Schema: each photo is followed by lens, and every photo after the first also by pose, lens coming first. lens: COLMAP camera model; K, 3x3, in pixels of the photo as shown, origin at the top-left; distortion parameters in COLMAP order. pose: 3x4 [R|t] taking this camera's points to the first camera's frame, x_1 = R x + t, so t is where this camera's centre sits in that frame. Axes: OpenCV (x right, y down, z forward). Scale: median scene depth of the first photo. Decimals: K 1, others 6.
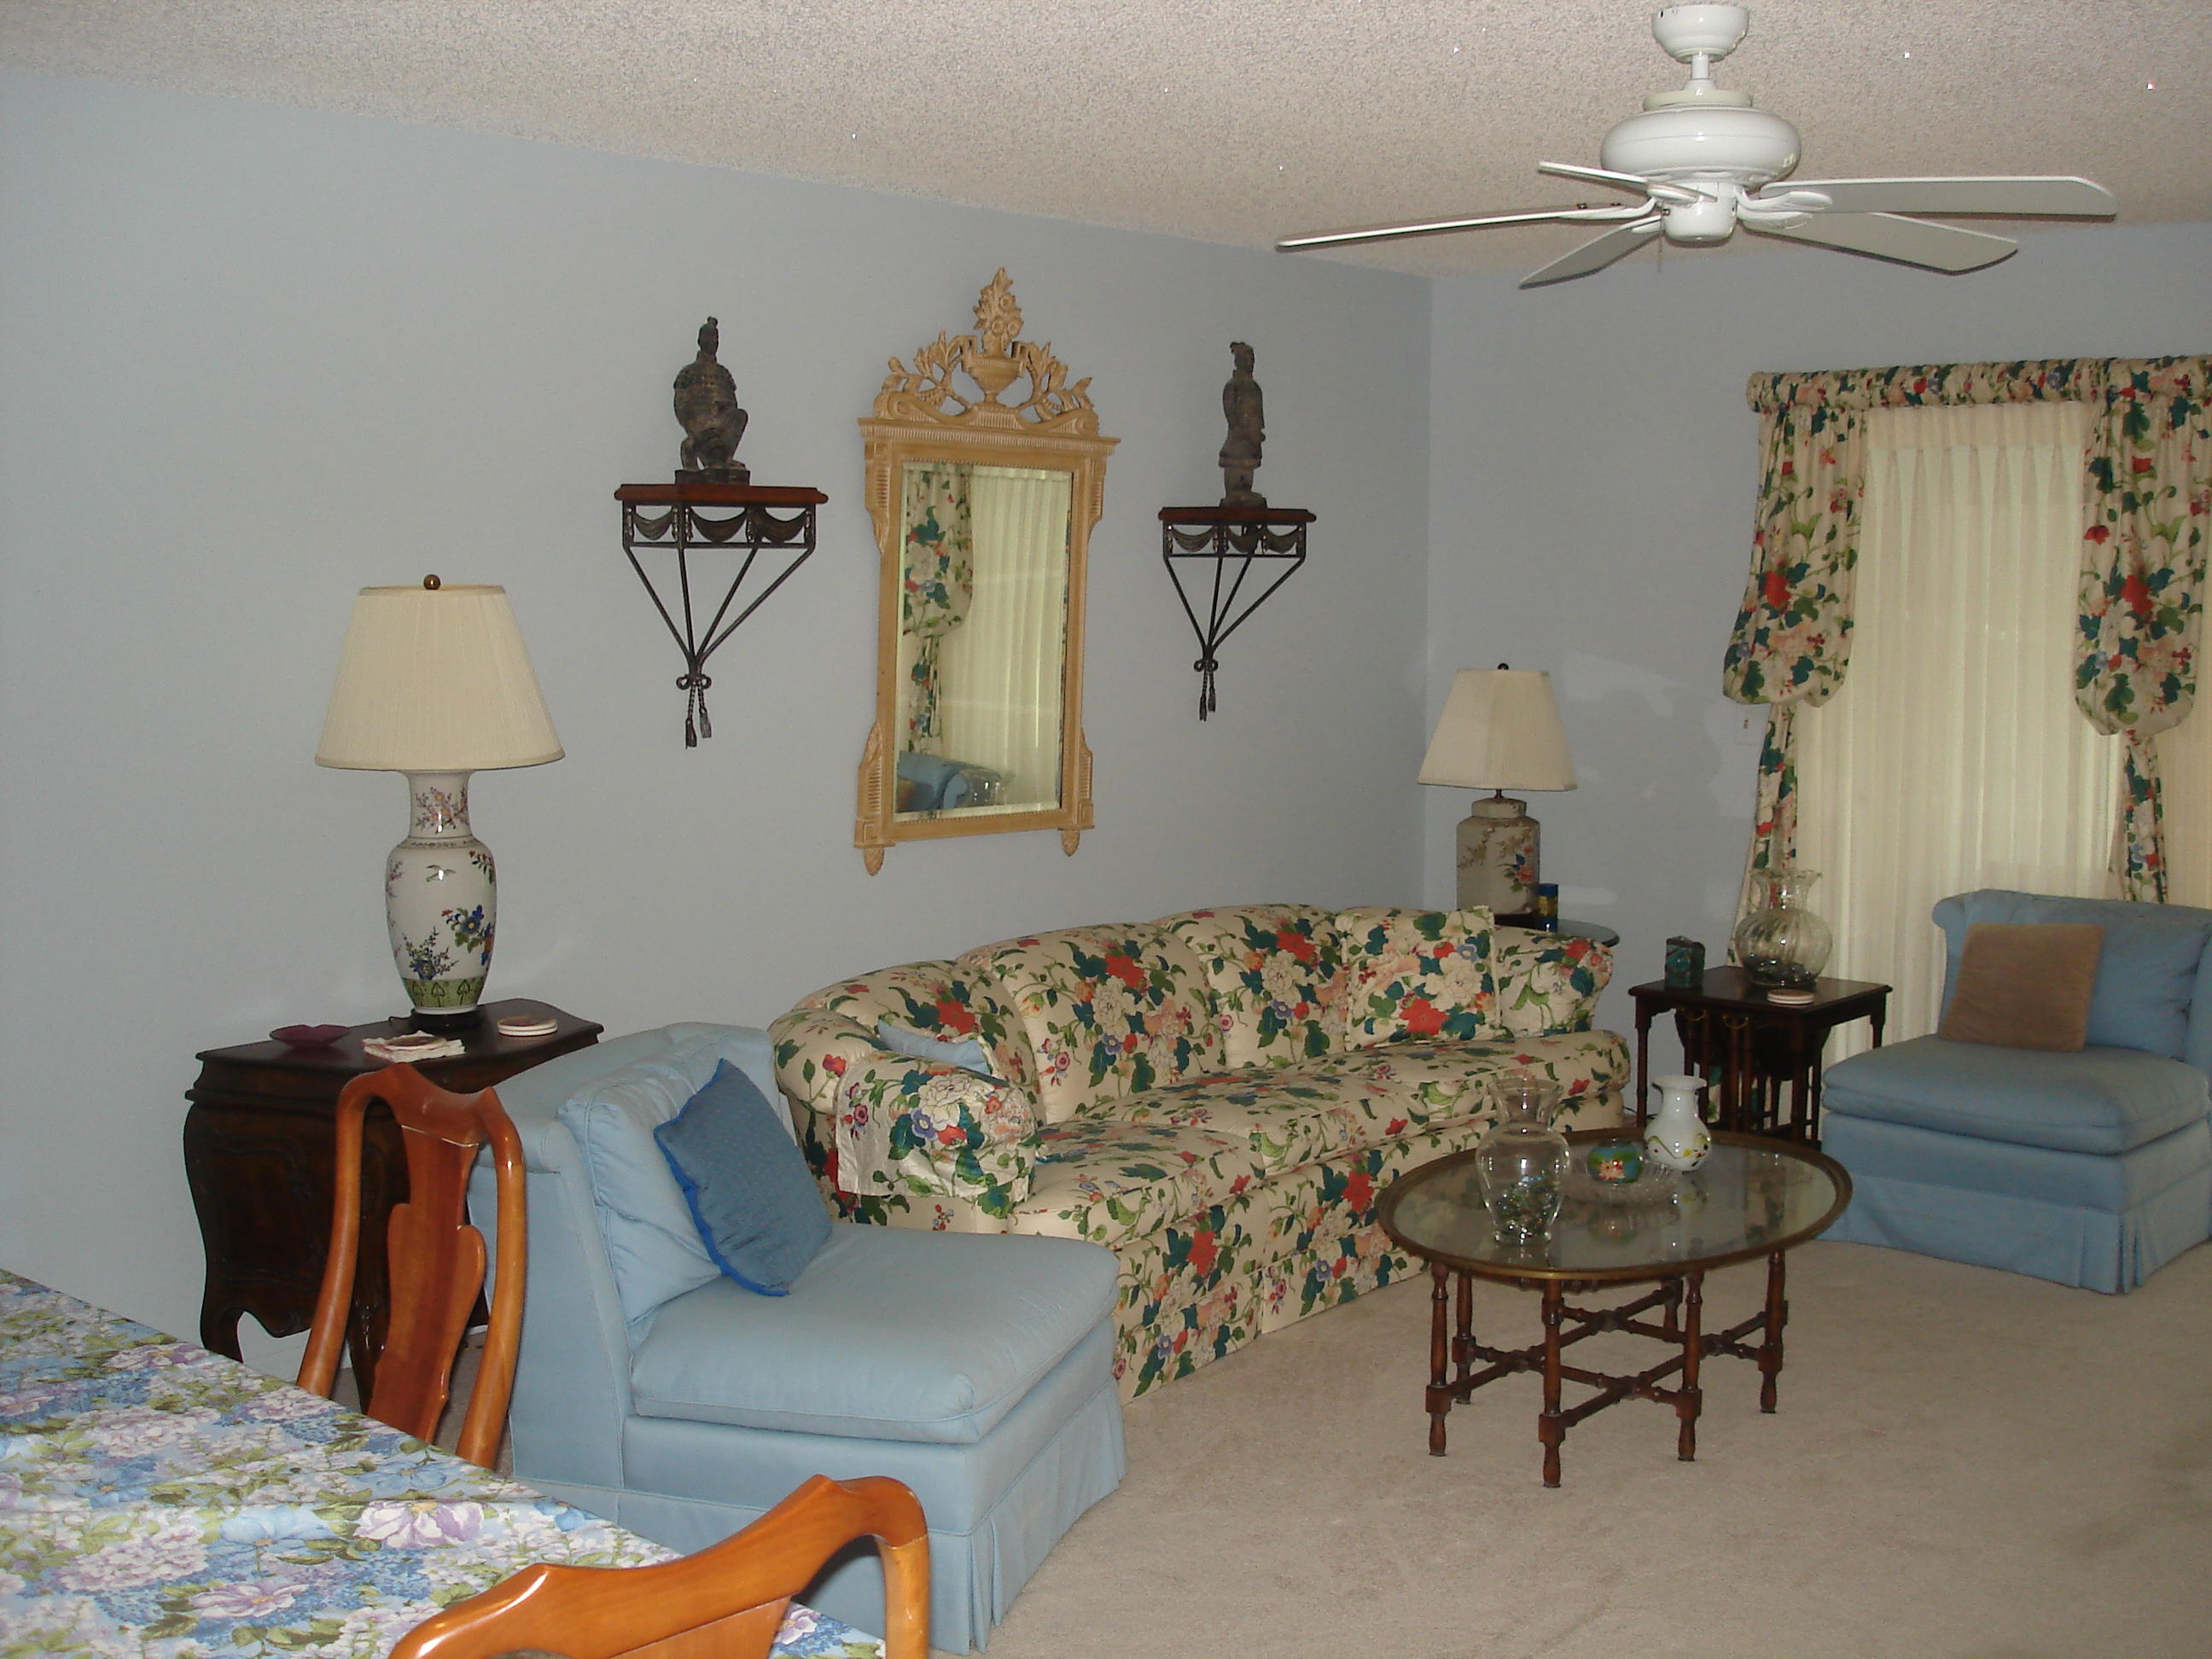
lens RADIAL K [[2473.9, 0, 1103.6], [0, 2473.9, 841.6], [0, 0, 1]] dist [-0.107110, 0.000000]
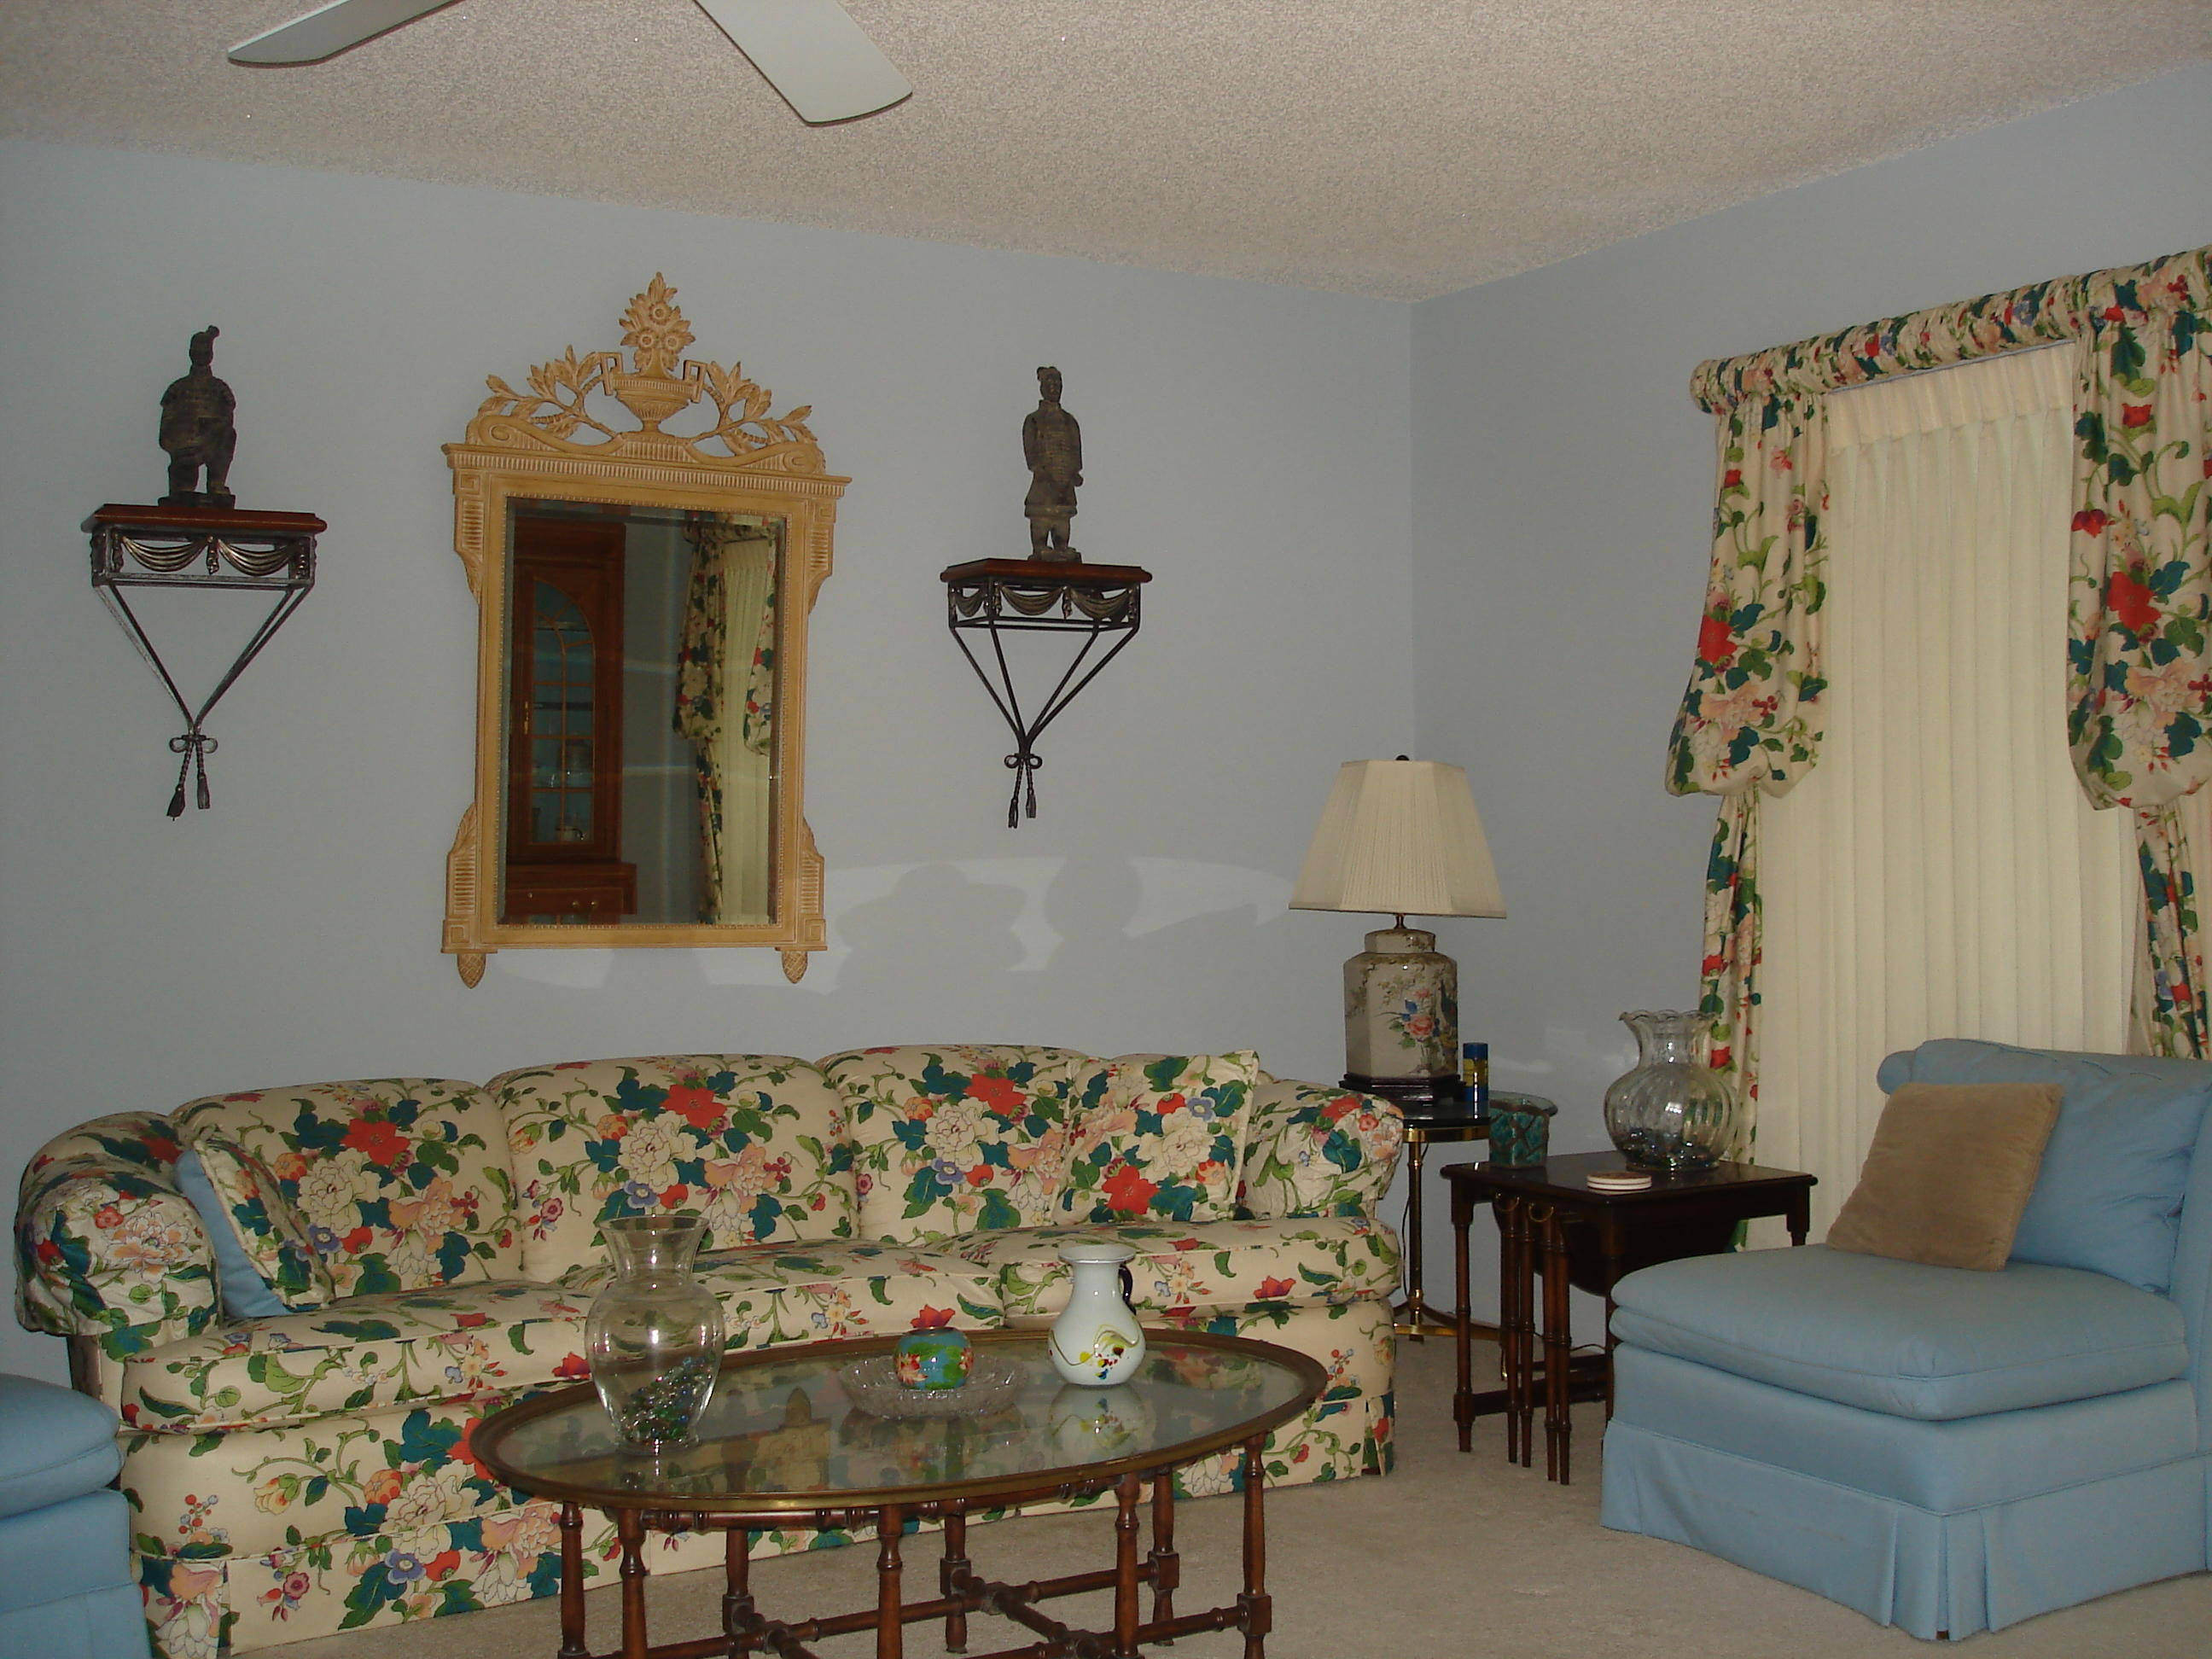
lens RADIAL K [[2473.9, 0, 1100.7], [0, 2473.9, 836.8], [0, 0, 1]] dist [-0.107110, 0.000000]
pose [[0.948455, -0.006994, -0.316834, 0.359956], [-0.027976, 0.994006, -0.105688, 0.043269], [0.315674, 0.109104, 0.942574, 0.267840]]
